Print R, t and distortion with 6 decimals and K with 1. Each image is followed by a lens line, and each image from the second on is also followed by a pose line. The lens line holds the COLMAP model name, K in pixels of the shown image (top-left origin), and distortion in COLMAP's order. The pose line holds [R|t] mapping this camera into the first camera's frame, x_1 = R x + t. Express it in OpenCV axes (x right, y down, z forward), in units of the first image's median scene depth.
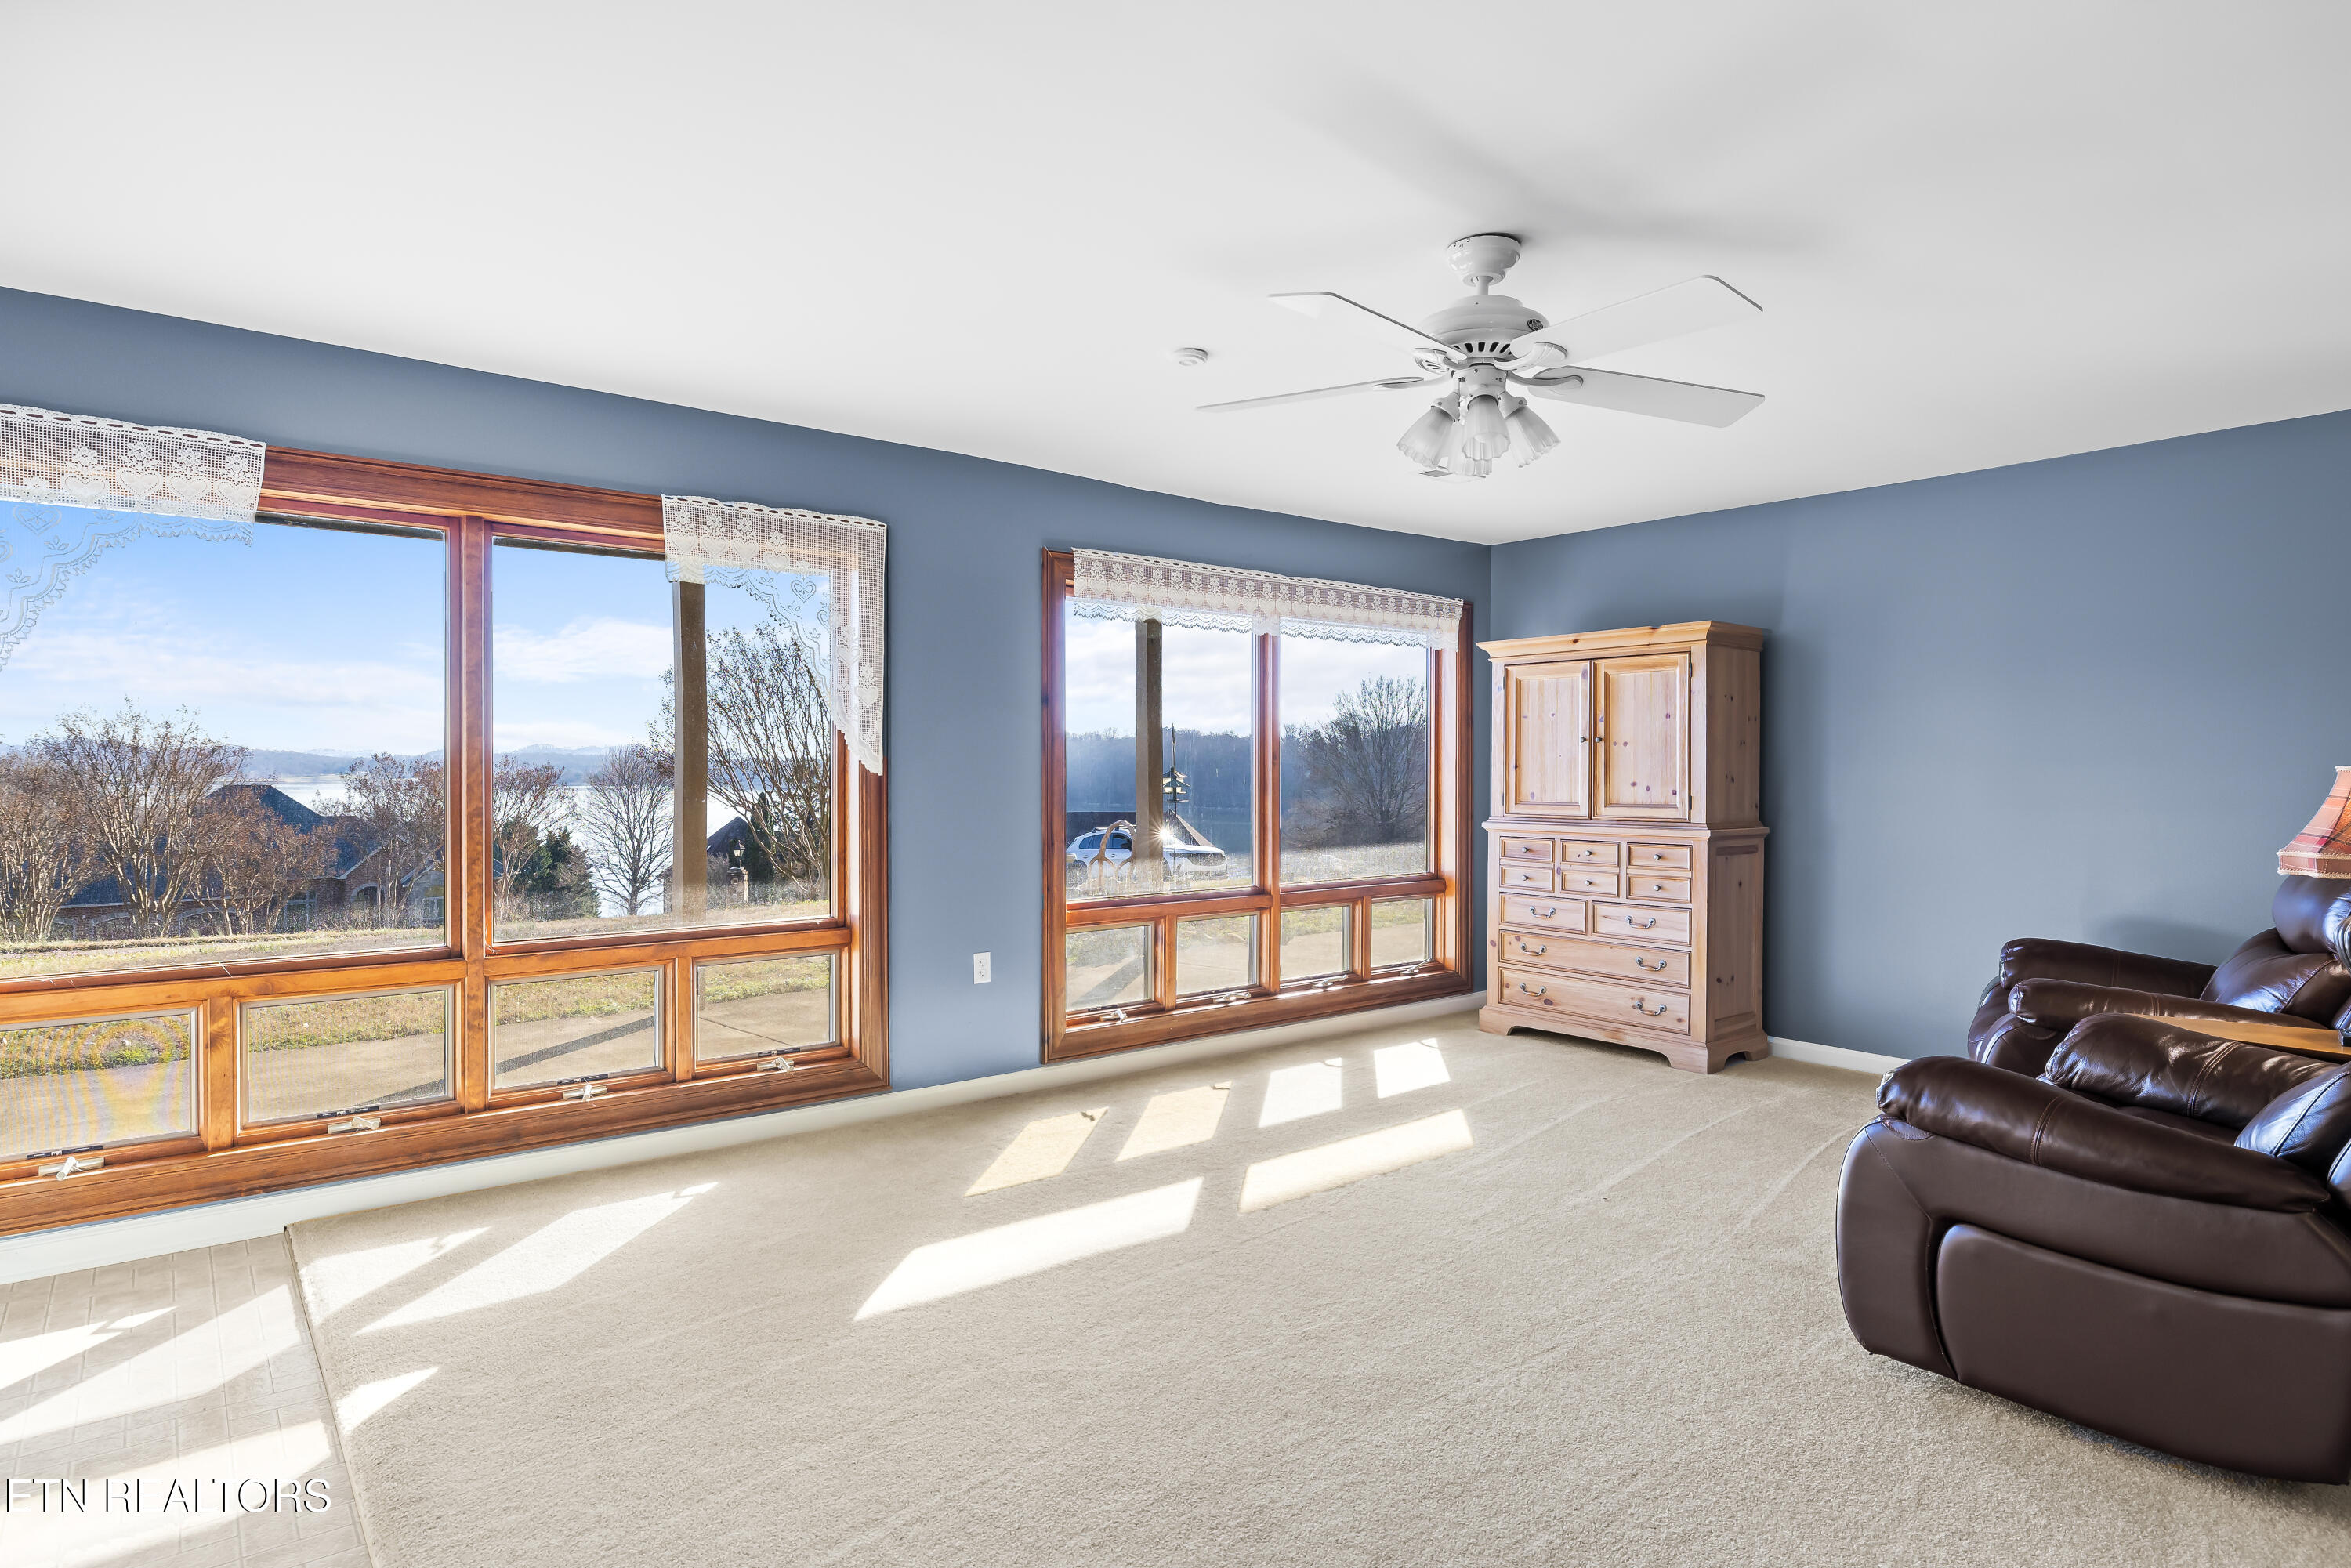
lens RADIAL K [[1277.7, 0, 1175.3], [0, 1277.7, 773.1], [0, 0, 1]] dist [-0.000616, -0.000574]
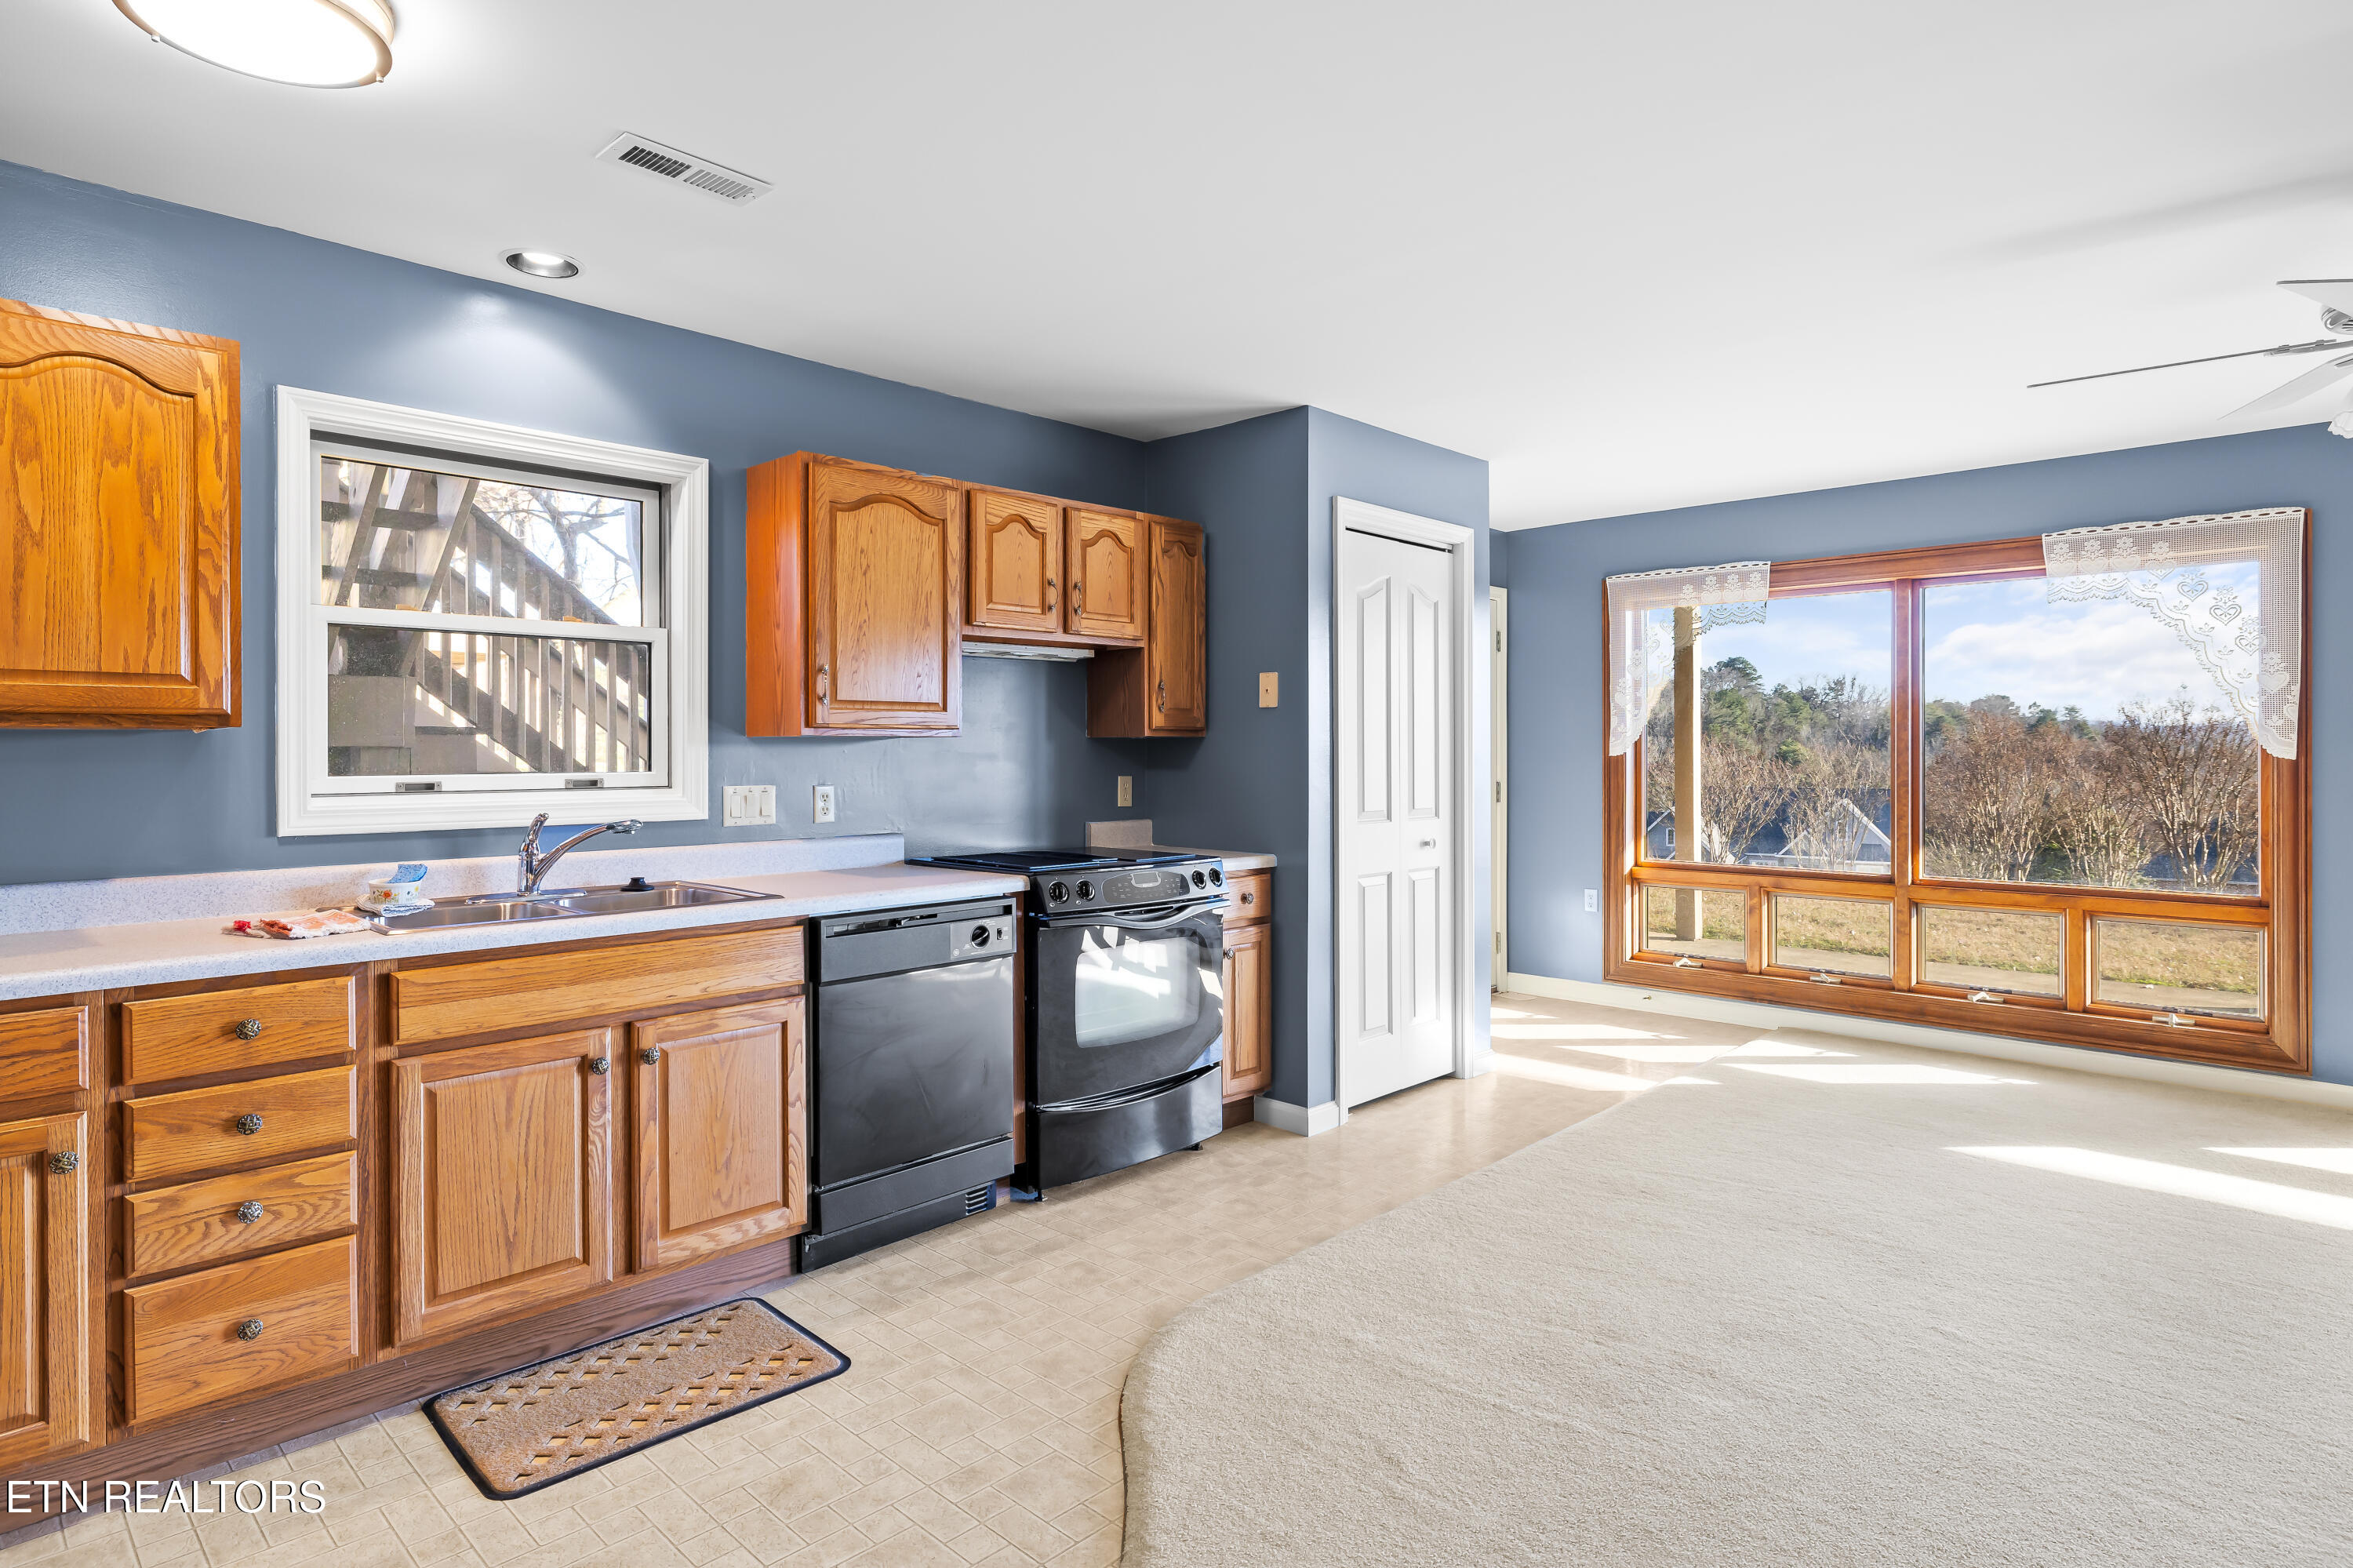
lens RADIAL K [[1267.4, 0, 1134.0], [0, 1267.4, 754.3], [0, 0, 1]] dist [-0.008701, 0.001662]
pose [[0.109205, 0.000739, -0.994019, 0.693920], [-0.000519, 1.000000, 0.000686, -0.002776], [0.994019, 0.000441, 0.109206, -0.017492]]
